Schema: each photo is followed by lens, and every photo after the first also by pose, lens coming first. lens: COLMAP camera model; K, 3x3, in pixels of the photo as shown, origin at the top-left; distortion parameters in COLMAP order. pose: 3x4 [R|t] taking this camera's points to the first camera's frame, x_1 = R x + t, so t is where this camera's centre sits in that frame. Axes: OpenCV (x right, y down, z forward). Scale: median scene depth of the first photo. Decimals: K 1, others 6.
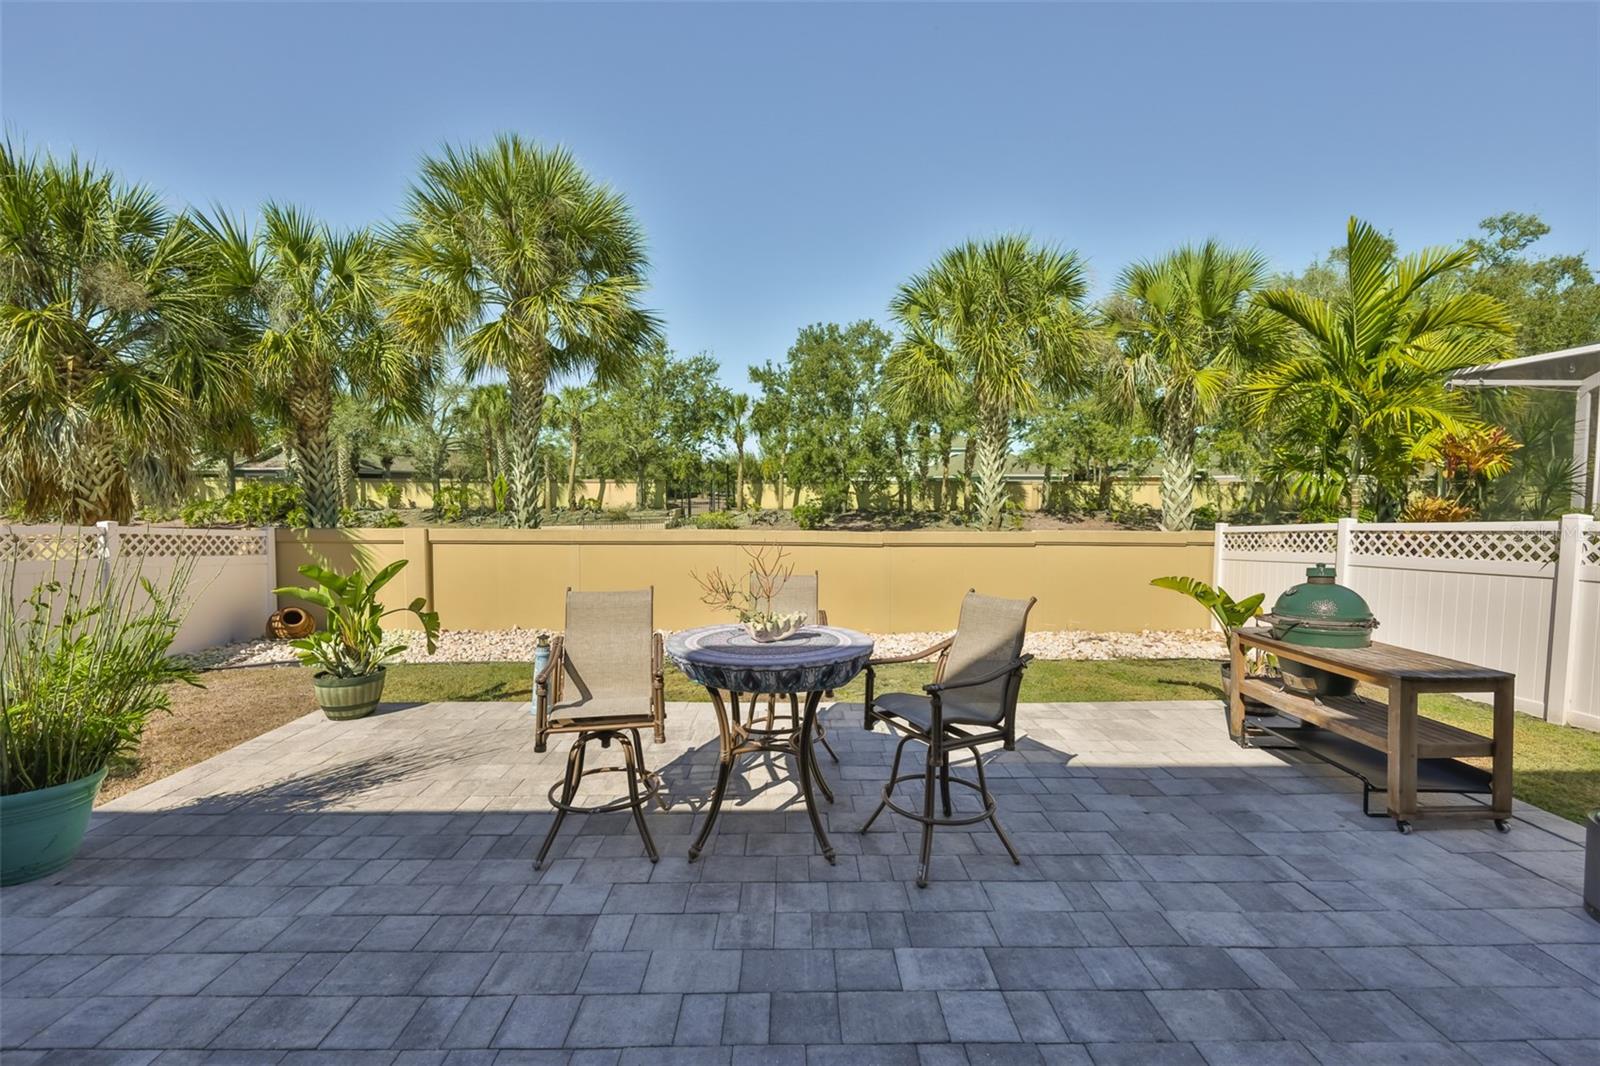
lens RADIAL K [[674.0, 0, 786.7], [0, 674.0, 532.9], [0, 0, 1]] dist [-0.007257, 0.000183]
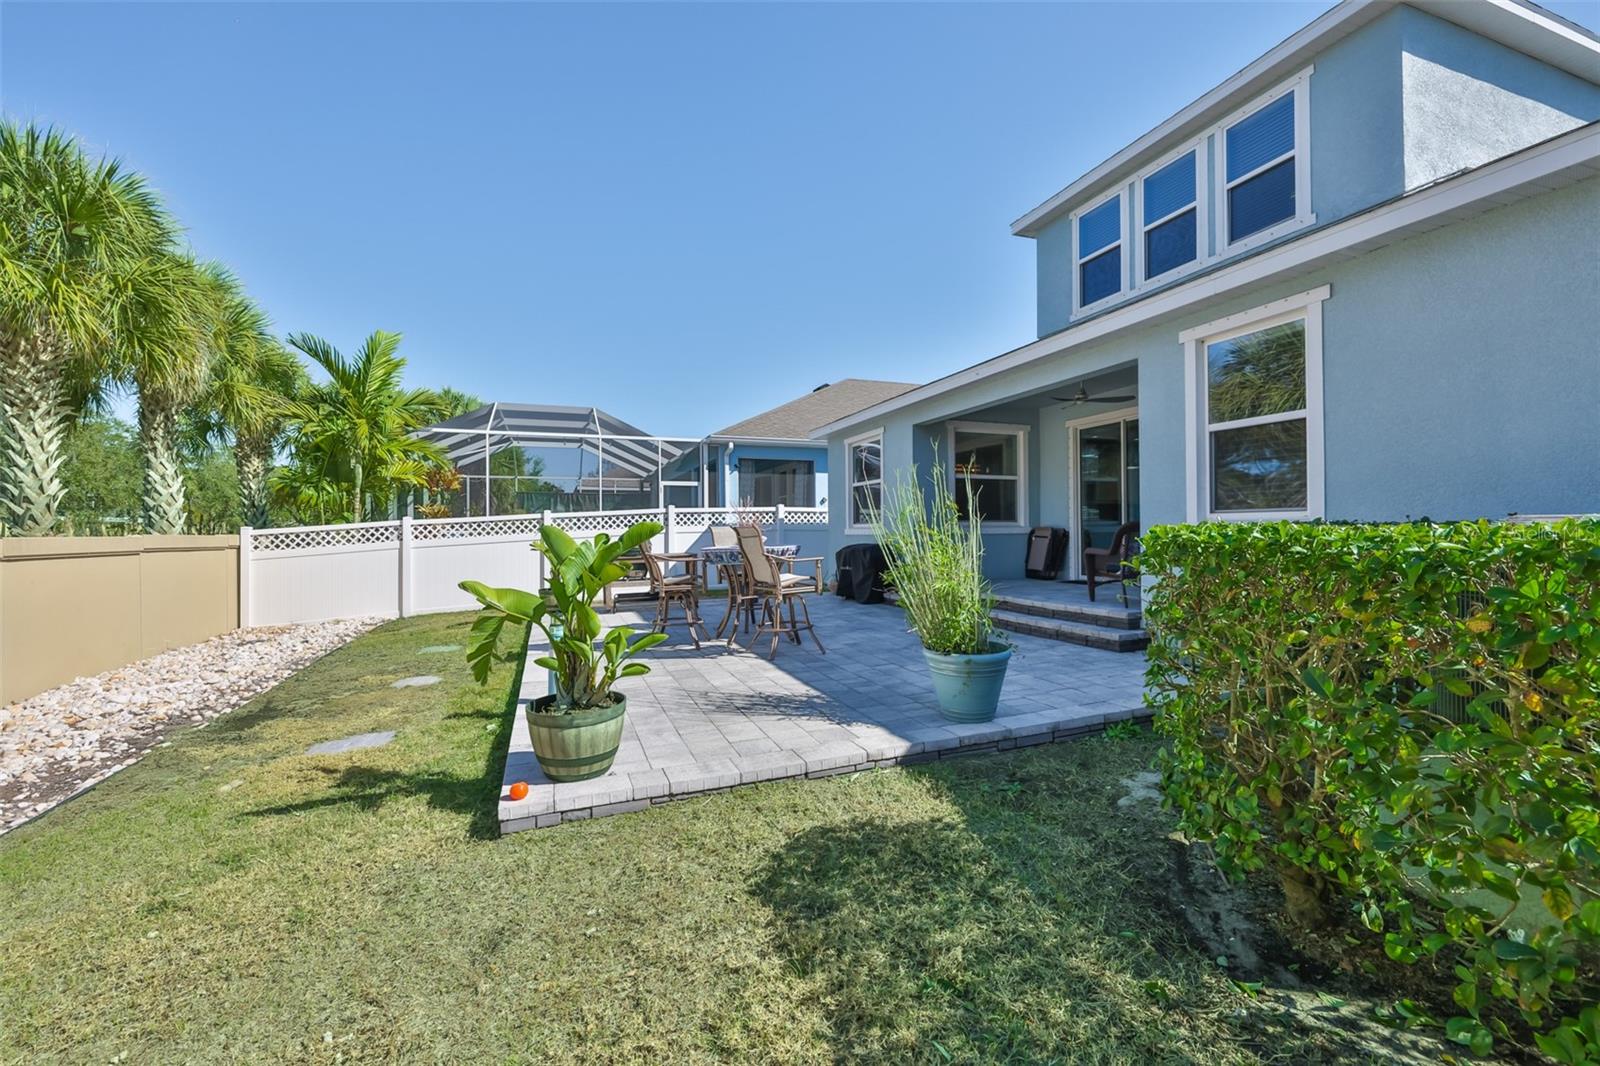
lens RADIAL K [[674.0, 0, 795.7], [0, 674.0, 526.1], [0, 0, 1]] dist [-0.007257, 0.000183]
pose [[-0.334439, 0.003065, 0.942413, -0.730485], [0.066687, 0.997565, 0.020422, 0.021701], [-0.940055, 0.069677, -0.333829, 0.556143]]
